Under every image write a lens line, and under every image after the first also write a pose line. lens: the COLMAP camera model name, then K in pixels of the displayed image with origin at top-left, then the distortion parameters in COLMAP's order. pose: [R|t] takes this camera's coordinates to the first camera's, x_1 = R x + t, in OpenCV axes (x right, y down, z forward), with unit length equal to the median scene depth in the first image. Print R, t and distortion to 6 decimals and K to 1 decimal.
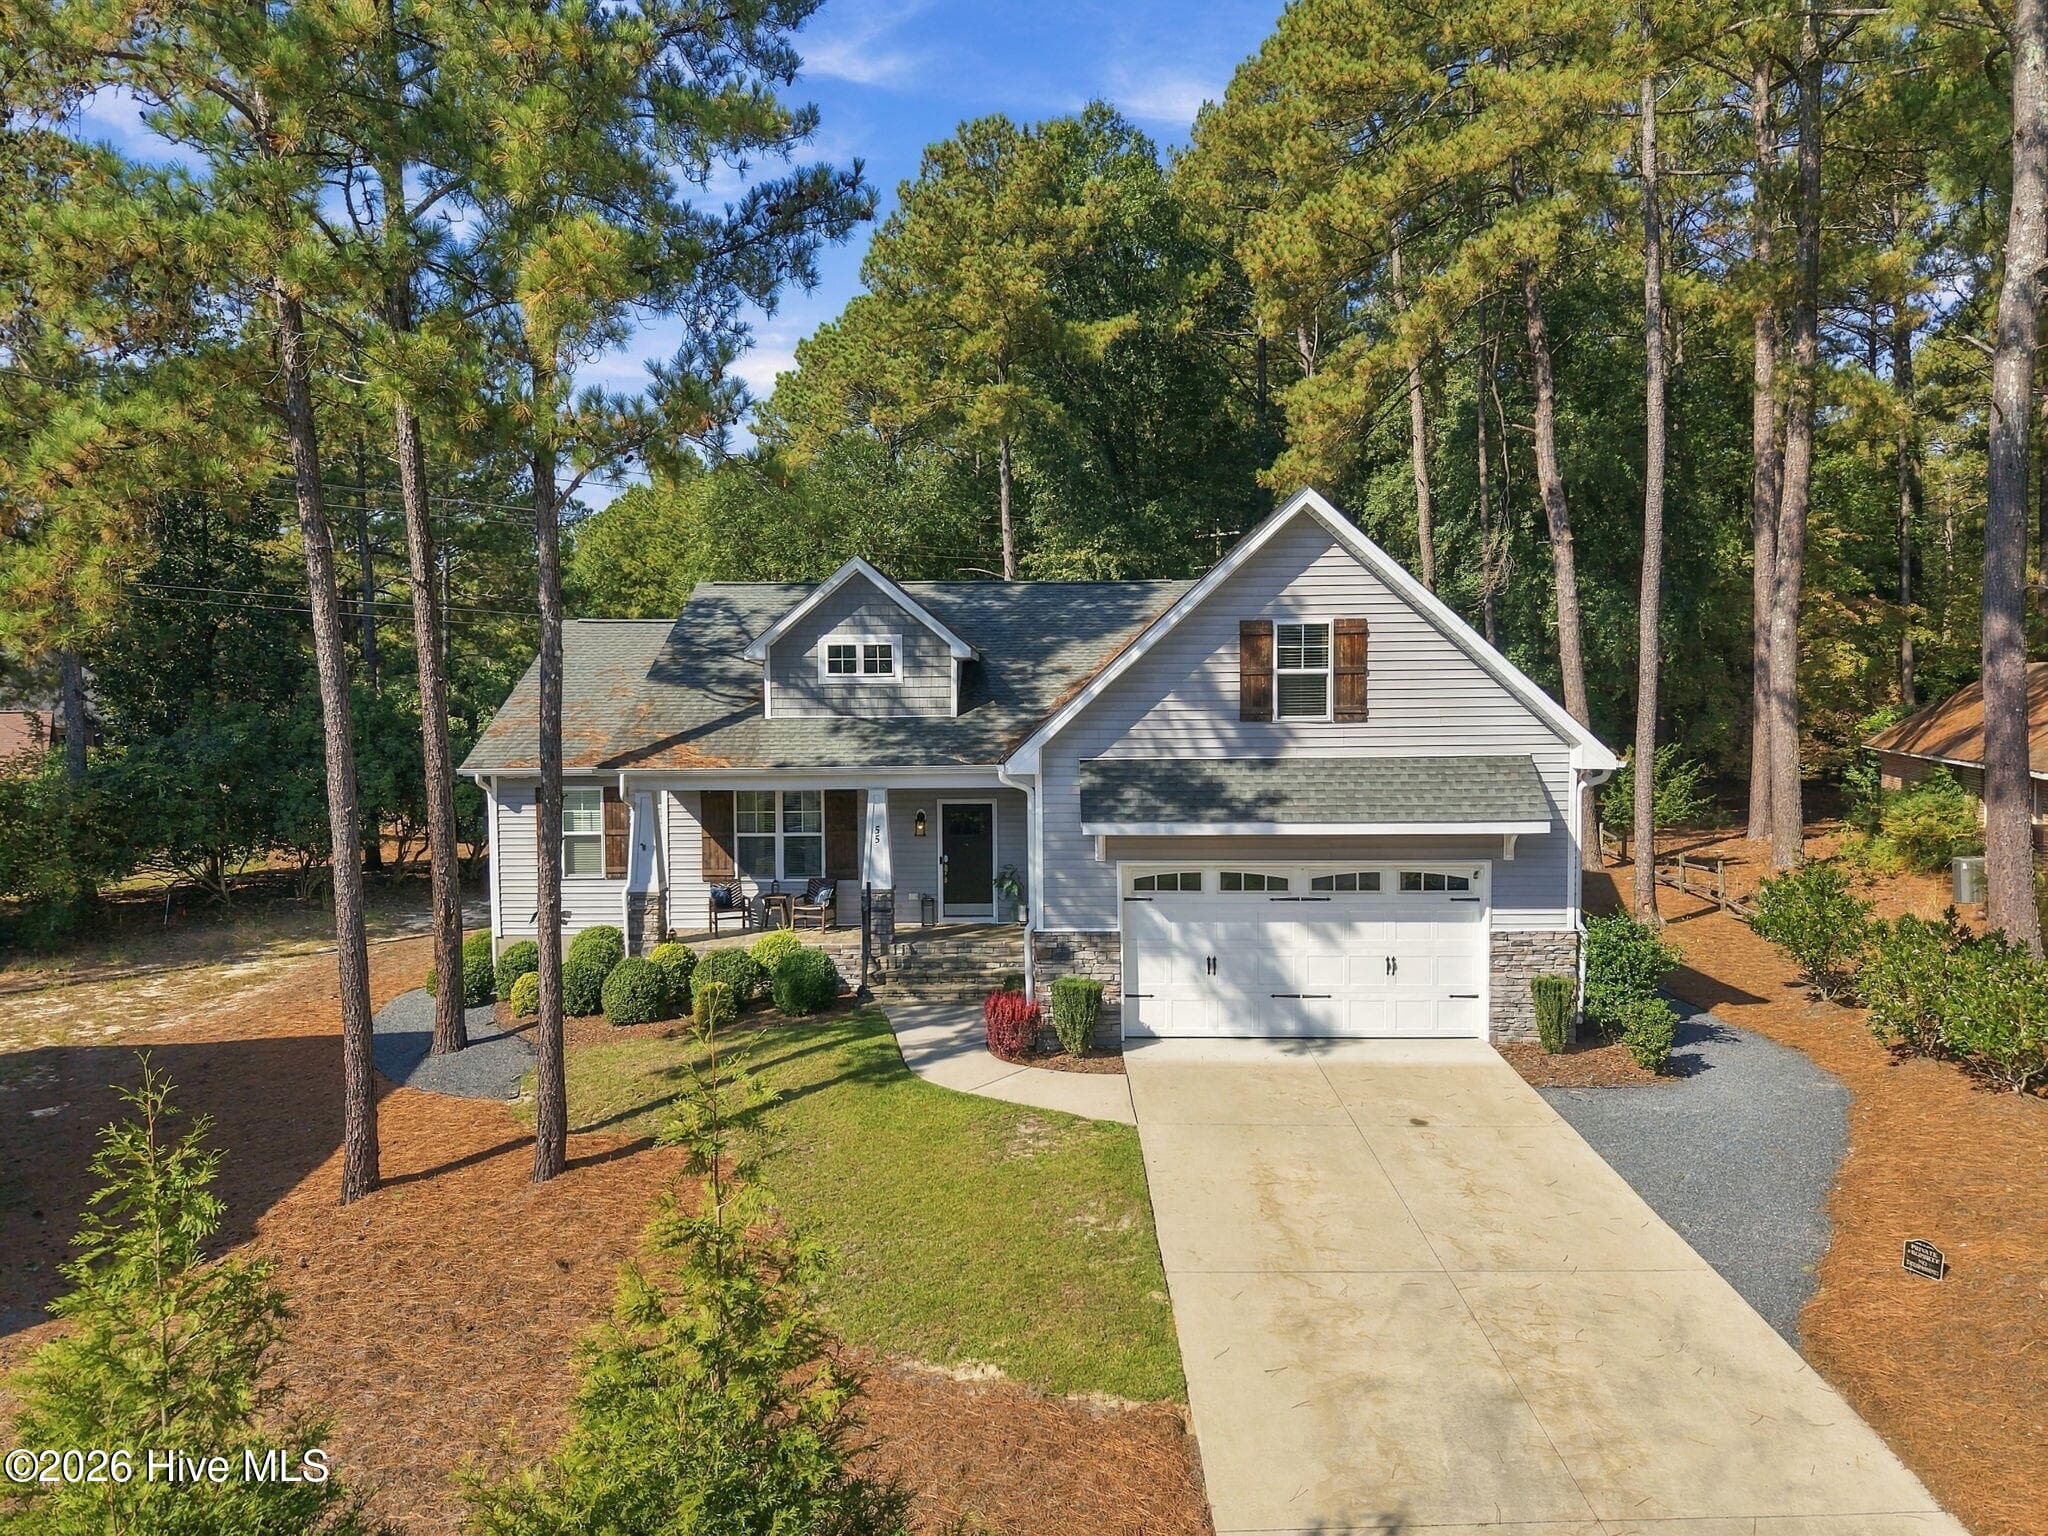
lens RADIAL K [[1368.7, 0, 1023.8], [0, 1368.7, 759.9], [0, 0, 1]] dist [0.062446, -0.064799]
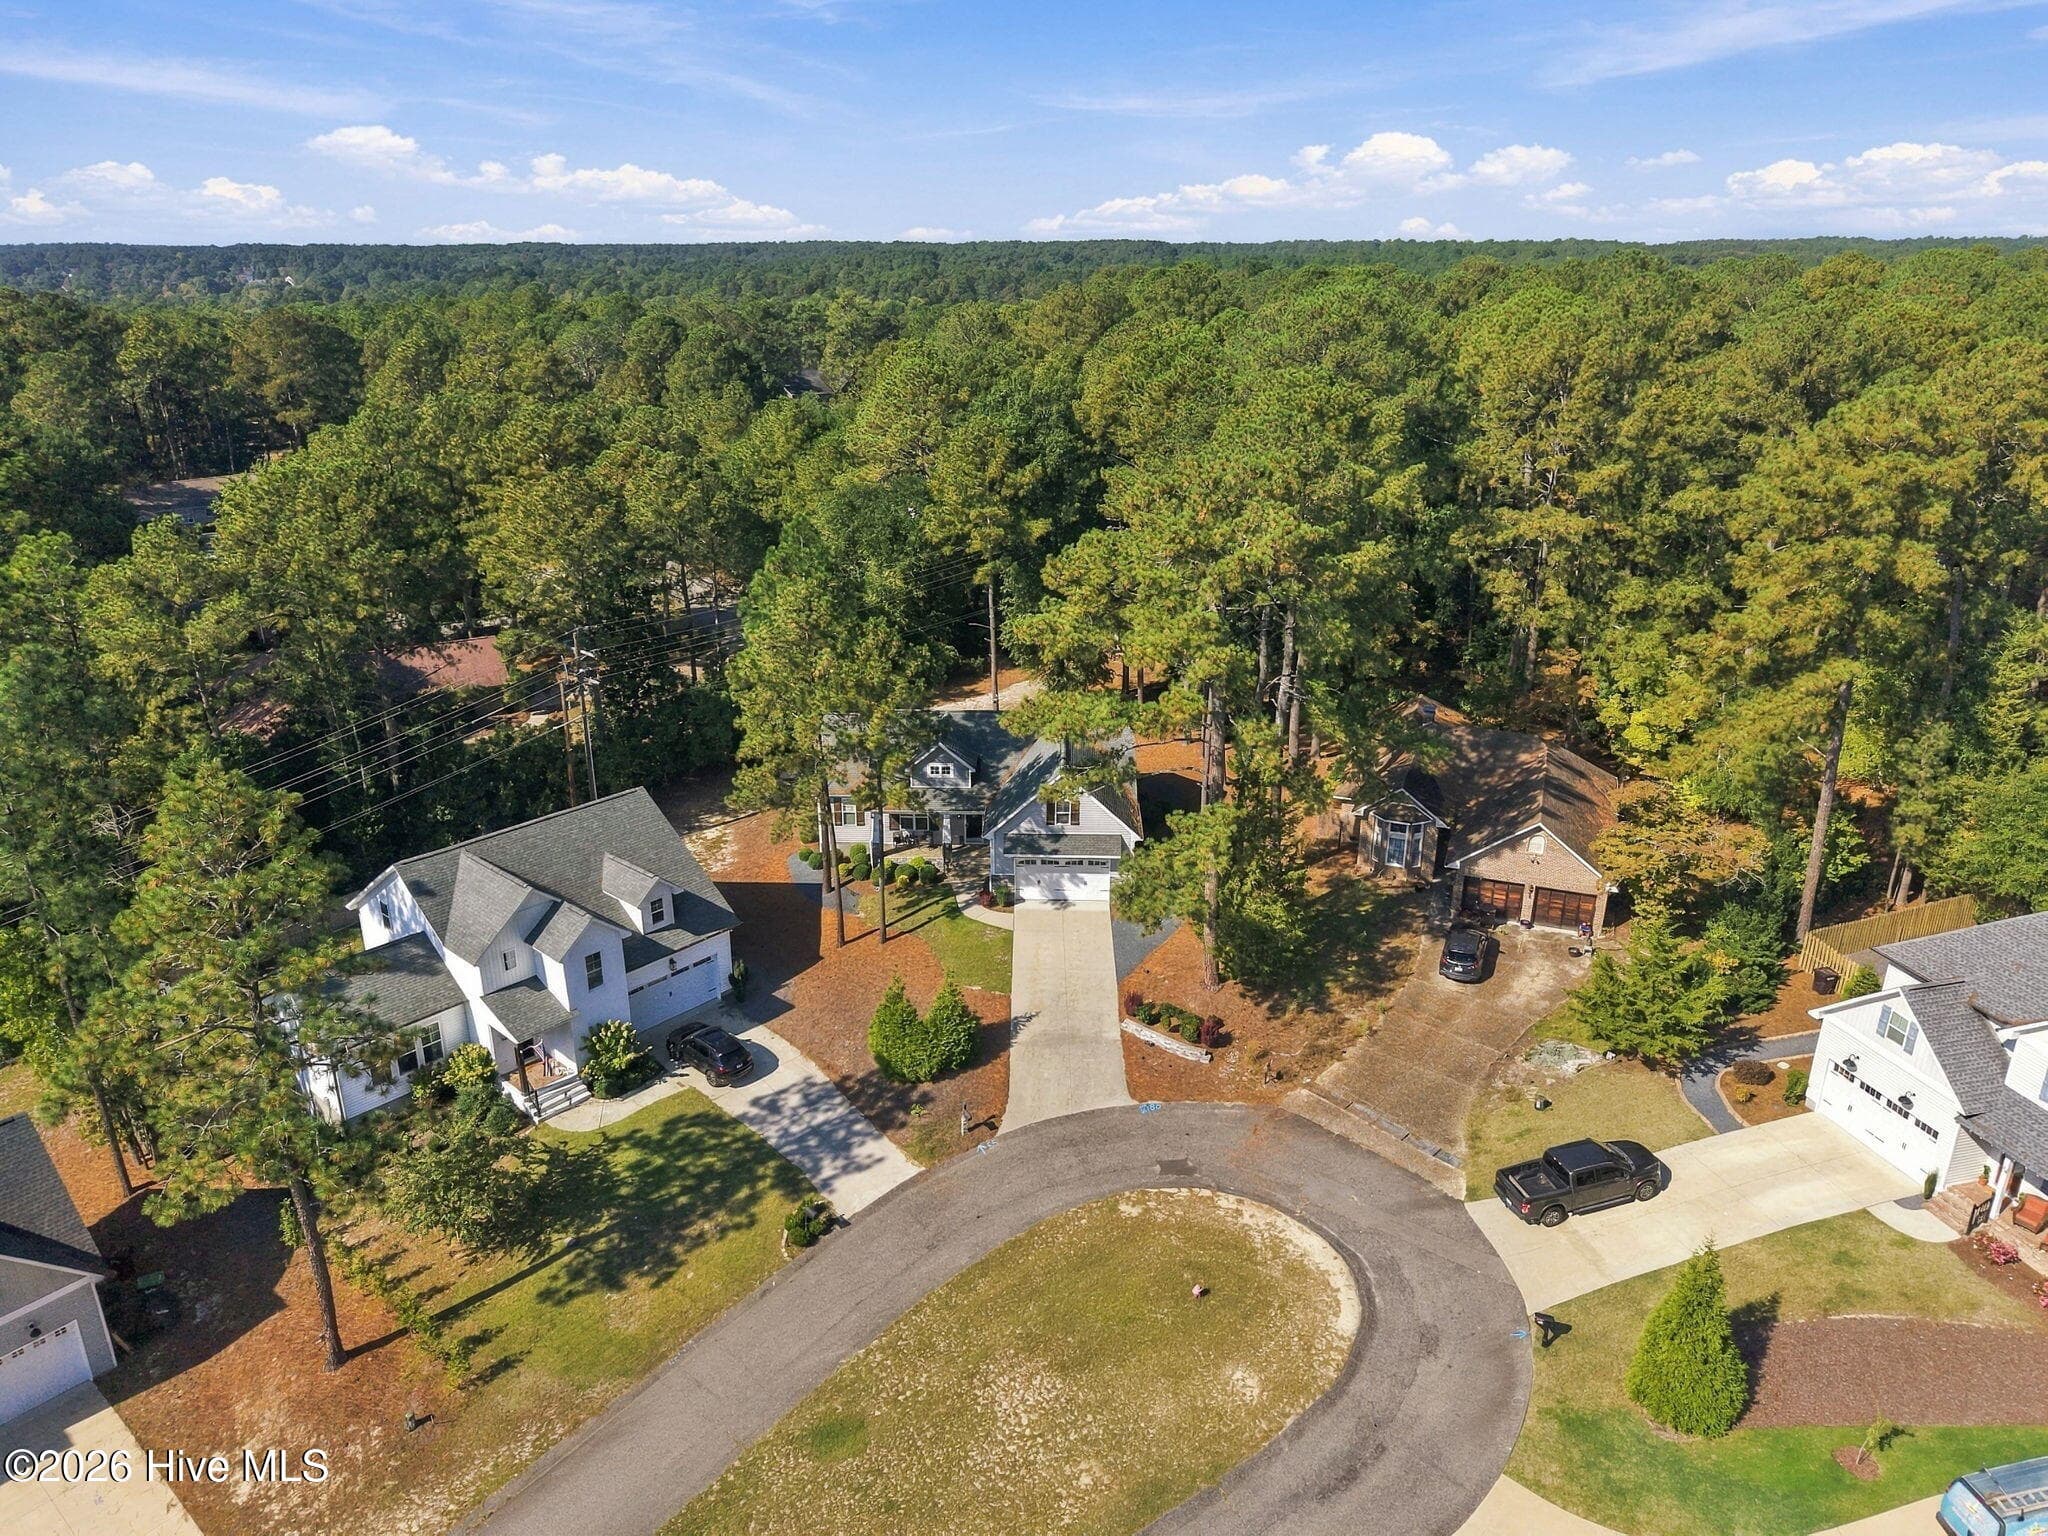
lens RADIAL K [[1386.7, 0, 1021.1], [0, 1386.7, 755.5], [0, 0, 1]] dist [0.015416, -0.006840]
pose [[0.999964, 0.006053, -0.006023, 0.091221], [-0.003895, 0.950993, 0.309187, -1.147636], [0.007600, -0.309153, 0.950982, -2.129347]]
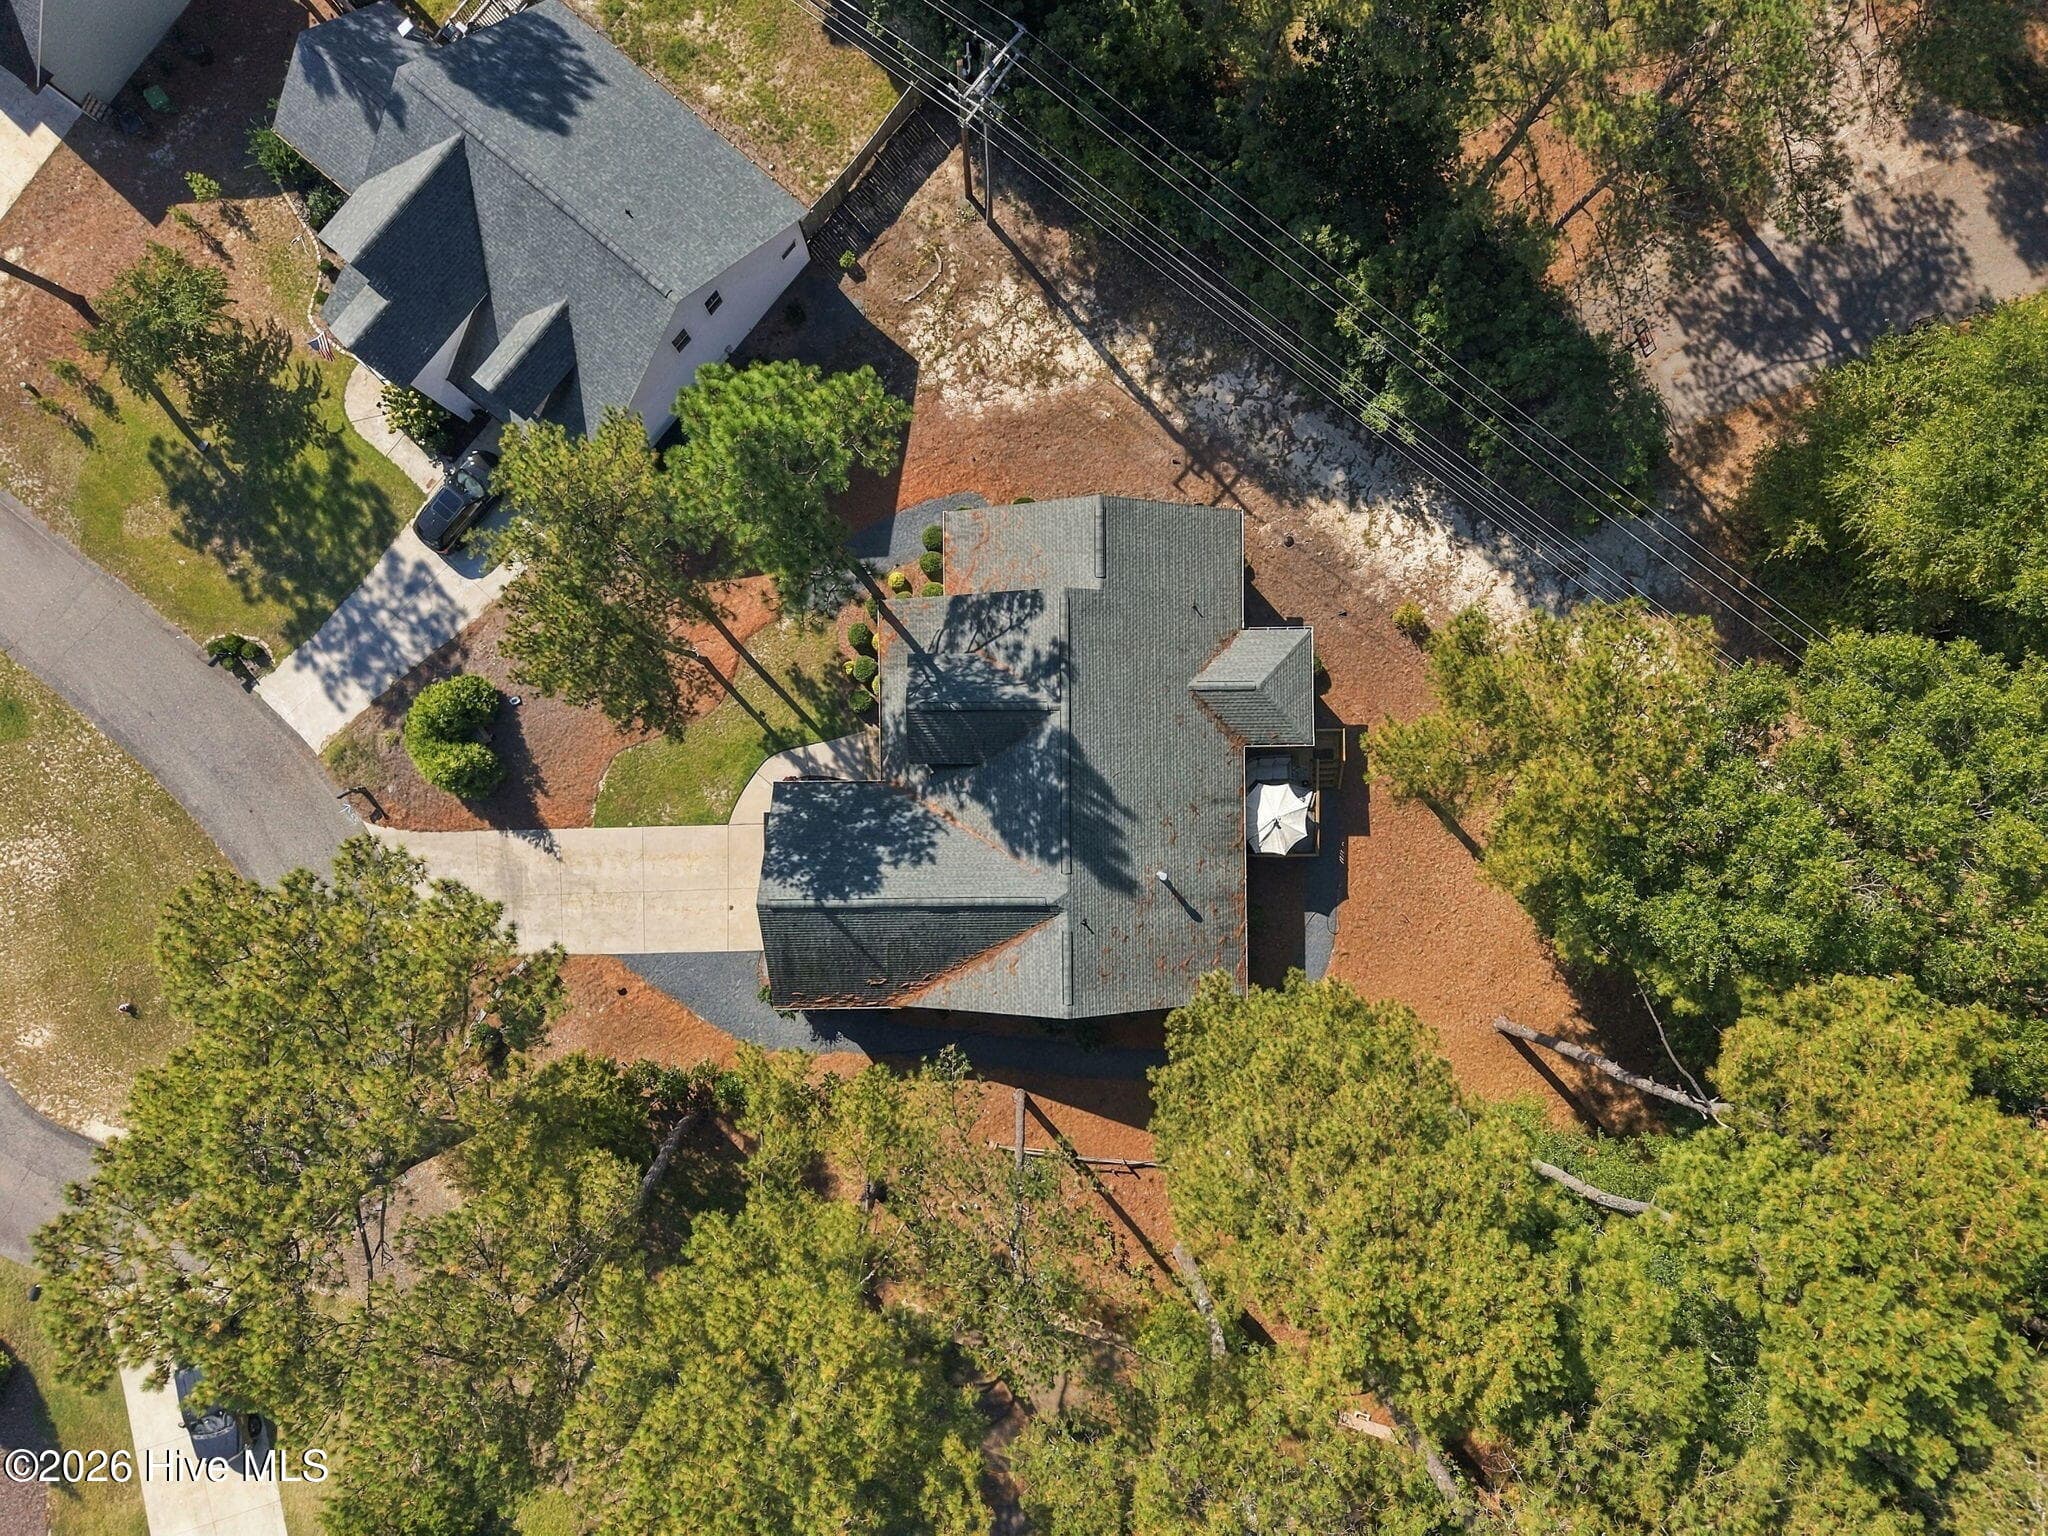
lens RADIAL K [[1386.7, 0, 1021.1], [0, 1386.7, 755.5], [0, 0, 1]] dist [0.015416, -0.006840]
pose [[0.029093, 0.999553, -0.006826, -0.032598], [-0.059108, 0.008537, 0.998215, -2.288235], [0.997828, -0.028638, 0.059330, 1.093679]]
